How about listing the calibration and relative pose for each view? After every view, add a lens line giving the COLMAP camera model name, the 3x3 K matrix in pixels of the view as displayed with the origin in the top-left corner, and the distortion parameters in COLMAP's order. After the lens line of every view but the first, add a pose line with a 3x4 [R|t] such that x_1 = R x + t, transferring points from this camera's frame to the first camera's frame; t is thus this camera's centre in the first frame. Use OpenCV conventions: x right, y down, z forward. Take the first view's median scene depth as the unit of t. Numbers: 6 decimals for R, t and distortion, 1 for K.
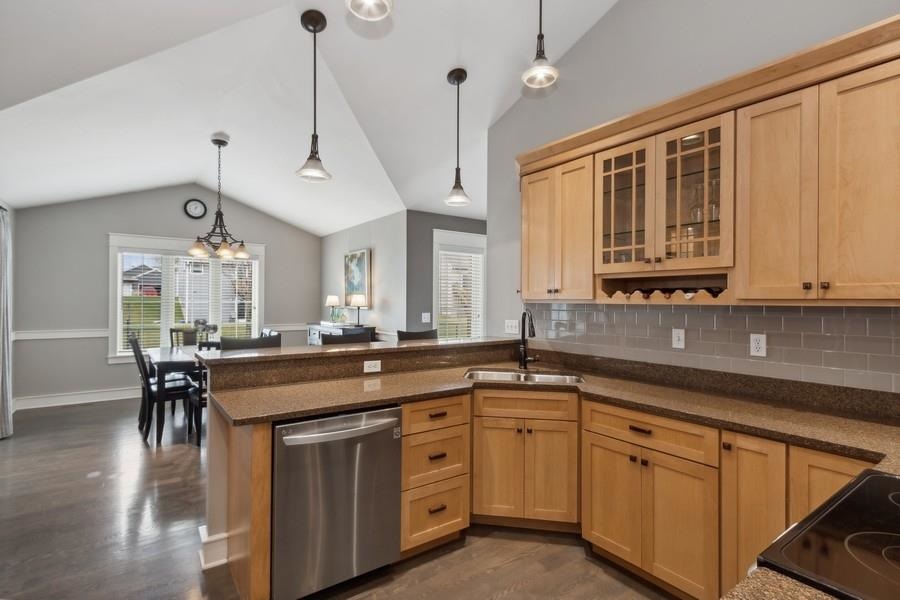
lens RADIAL K [[442.8, 0, 444.7], [0, 442.8, 297.1], [0, 0, 1]] dist [0.020635, 0.000441]
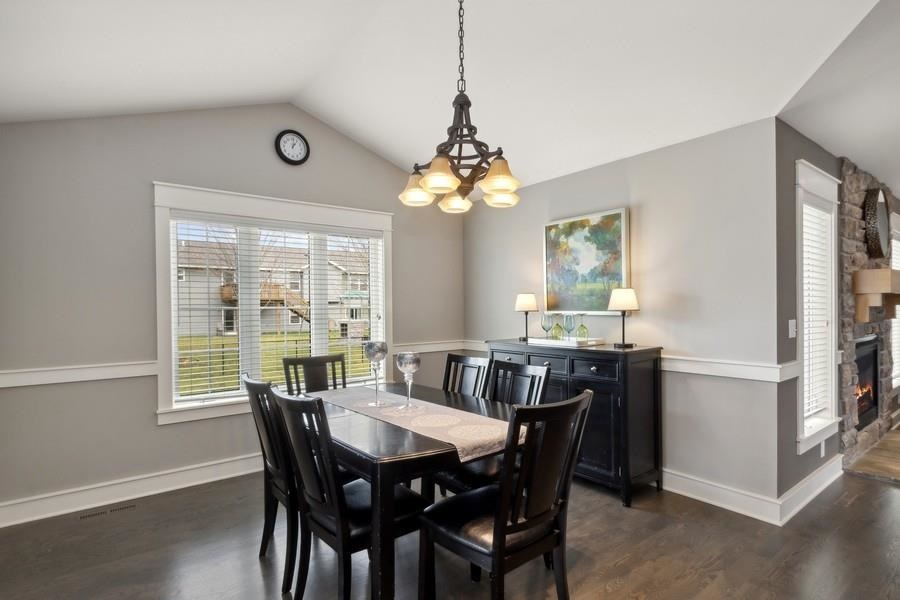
lens RADIAL K [[459.8, 0, 450.7], [0, 459.8, 307.0], [0, 0, 1]] dist [-0.000053, 0.000568]
pose [[0.998164, -0.017331, 0.058030, -0.425244], [0.016900, 0.999826, 0.007905, 0.008385], [-0.058157, -0.006910, 0.998284, 0.424968]]
